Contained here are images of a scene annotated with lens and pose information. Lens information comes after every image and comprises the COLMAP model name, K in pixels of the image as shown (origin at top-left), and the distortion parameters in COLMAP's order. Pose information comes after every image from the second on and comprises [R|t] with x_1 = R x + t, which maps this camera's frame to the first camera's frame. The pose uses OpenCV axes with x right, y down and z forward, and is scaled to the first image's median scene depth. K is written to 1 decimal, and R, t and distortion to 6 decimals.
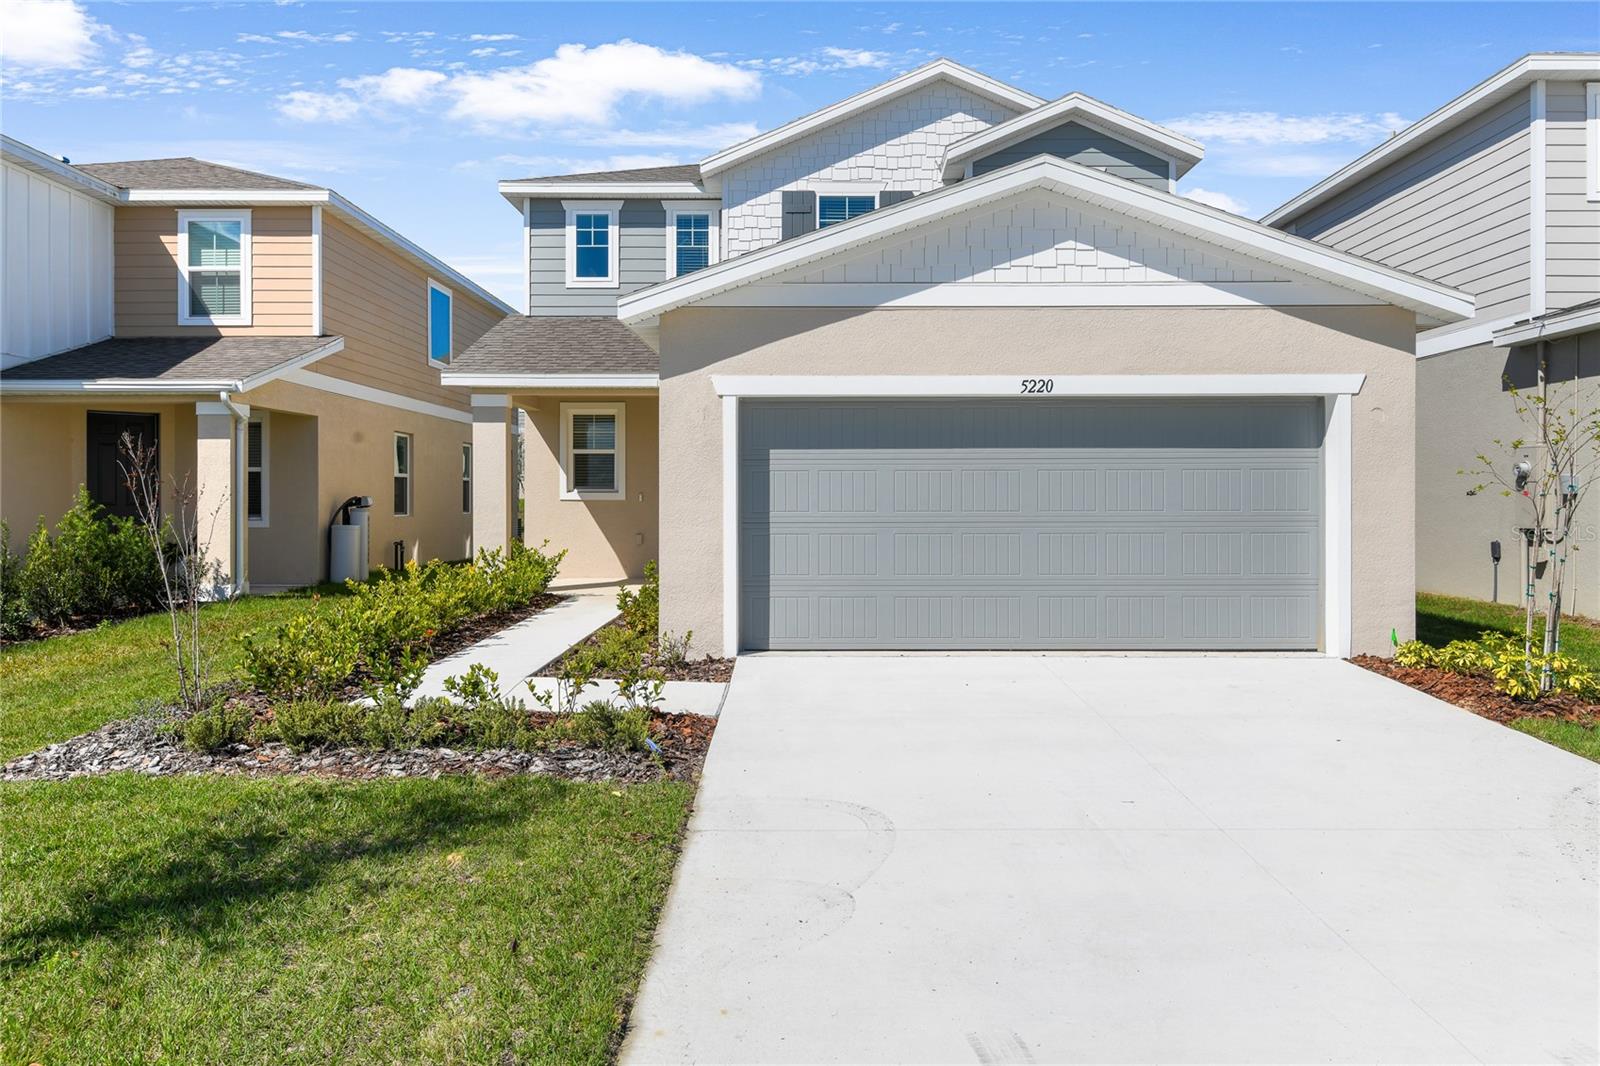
lens RADIAL K [[1073.1, 0, 800.1], [0, 1073.1, 504.6], [0, 0, 1]] dist [0.030359, -0.042016]
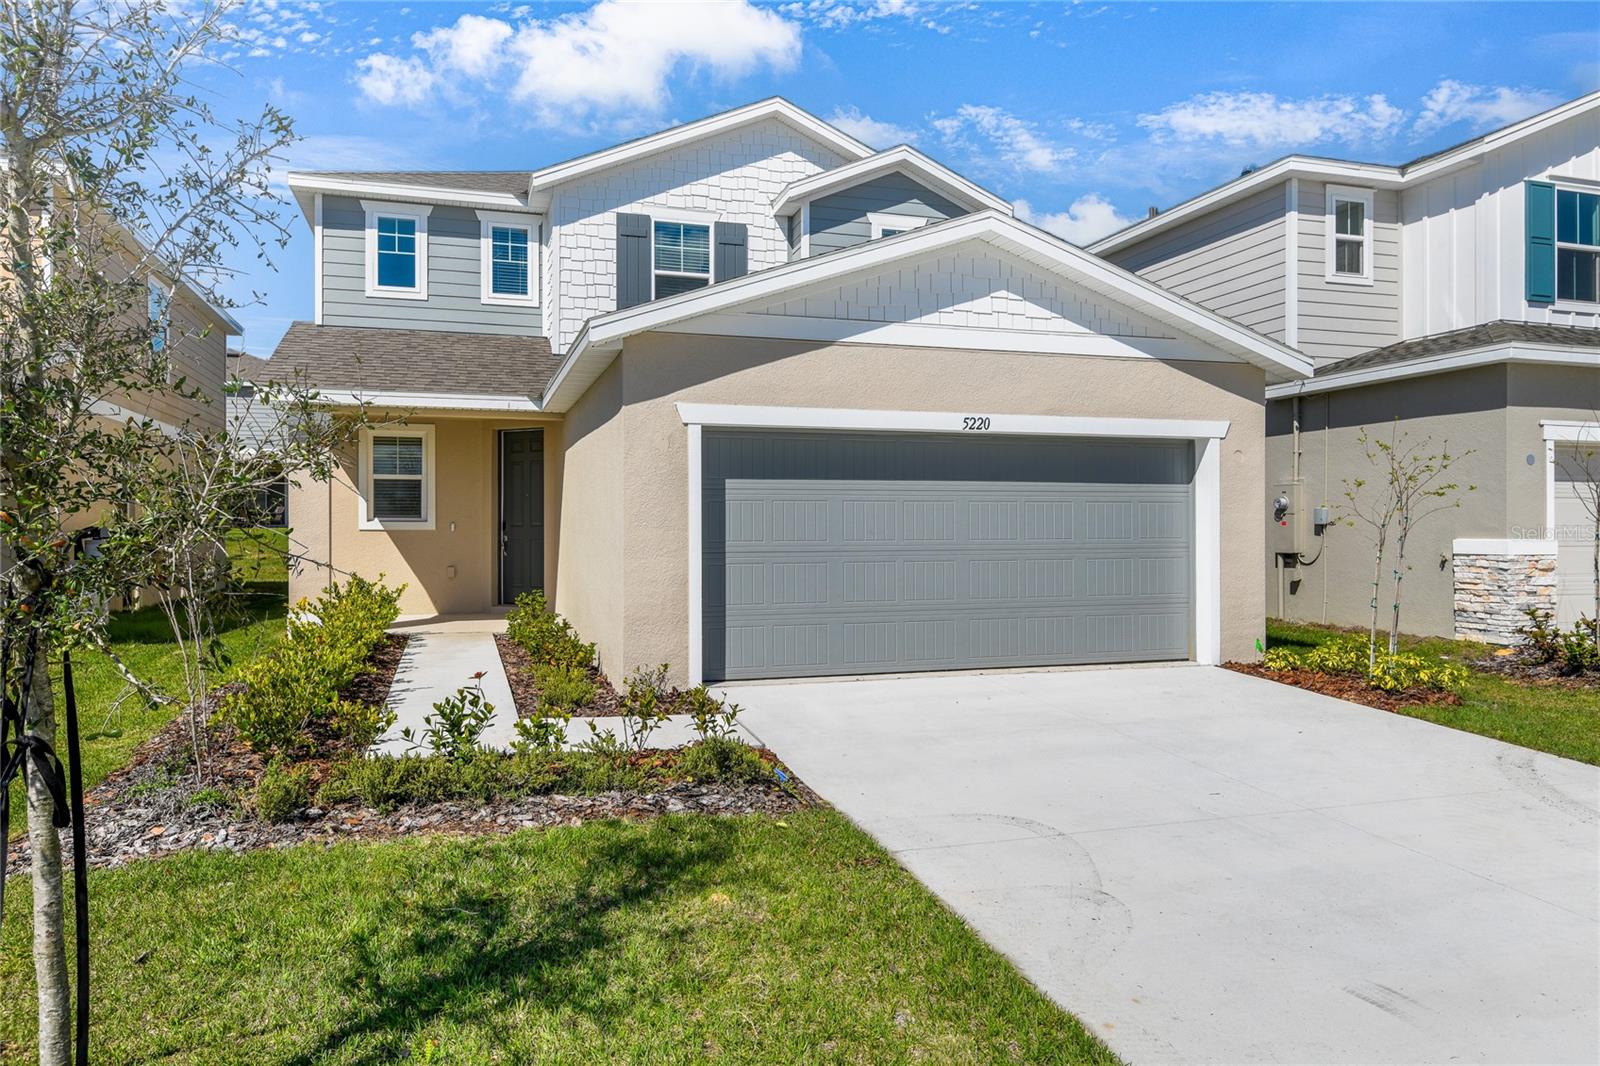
lens RADIAL K [[1083.5, 0, 800.0], [0, 1083.5, 533.0], [0, 0, 1]] dist [0.032401, -0.044488]
pose [[0.951124, -0.001992, 0.308804, -0.213967], [0.002343, 0.999997, -0.000766, -0.000215], [-0.308802, 0.001452, 0.951125, 0.017461]]
